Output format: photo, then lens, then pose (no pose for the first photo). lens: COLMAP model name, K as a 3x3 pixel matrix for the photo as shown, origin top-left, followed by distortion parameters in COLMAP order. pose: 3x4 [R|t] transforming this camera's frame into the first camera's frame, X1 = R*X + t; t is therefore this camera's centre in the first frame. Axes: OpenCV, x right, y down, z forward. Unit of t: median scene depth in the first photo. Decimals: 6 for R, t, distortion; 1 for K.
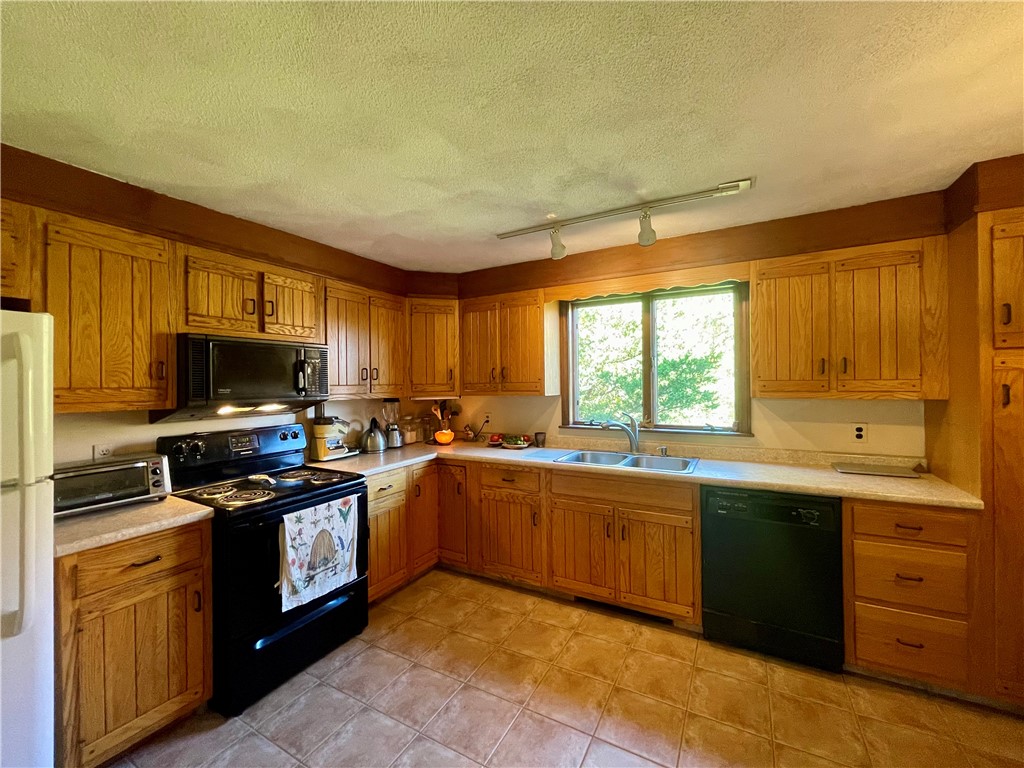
lens RADIAL K [[417.2, 0, 511.1], [0, 417.2, 382.8], [0, 0, 1]] dist [-0.005713, 0.002535]
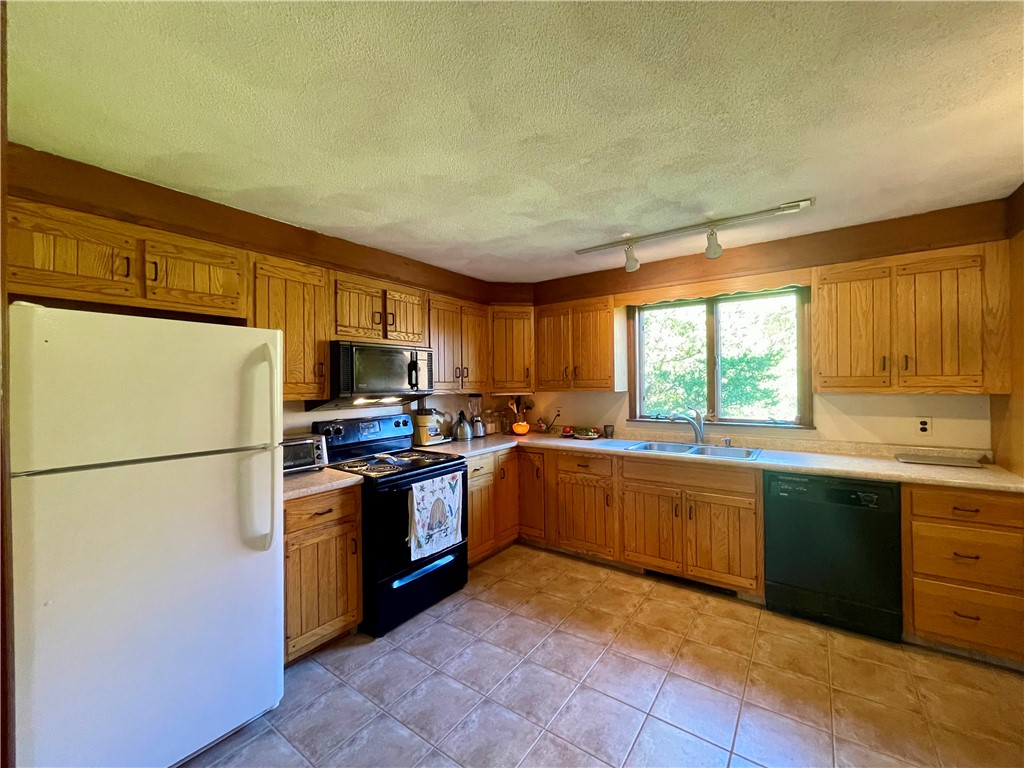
lens RADIAL K [[417.2, 0, 510.6], [0, 417.2, 382.6], [0, 0, 1]] dist [-0.005713, 0.002535]
pose [[0.993050, -0.000547, -0.117691, -0.088632], [0.000696, 0.999999, 0.001224, 0.008103], [0.117690, -0.001298, 0.993050, -0.191025]]
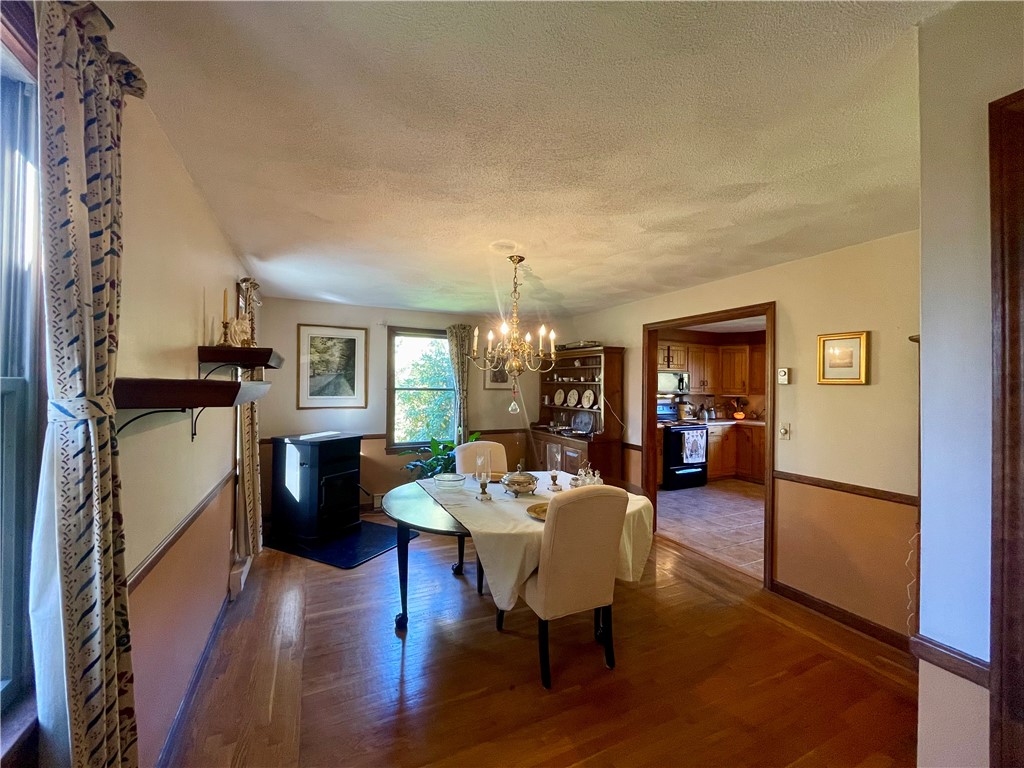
lens RADIAL K [[417.2, 0, 510.7], [0, 417.2, 384.4], [0, 0, 1]] dist [-0.005713, 0.002535]
pose [[0.817321, 0.017374, -0.575921, 0.135948], [-0.018962, 0.999815, 0.003251, -0.003573], [0.575871, 0.008264, 0.817499, -1.913619]]
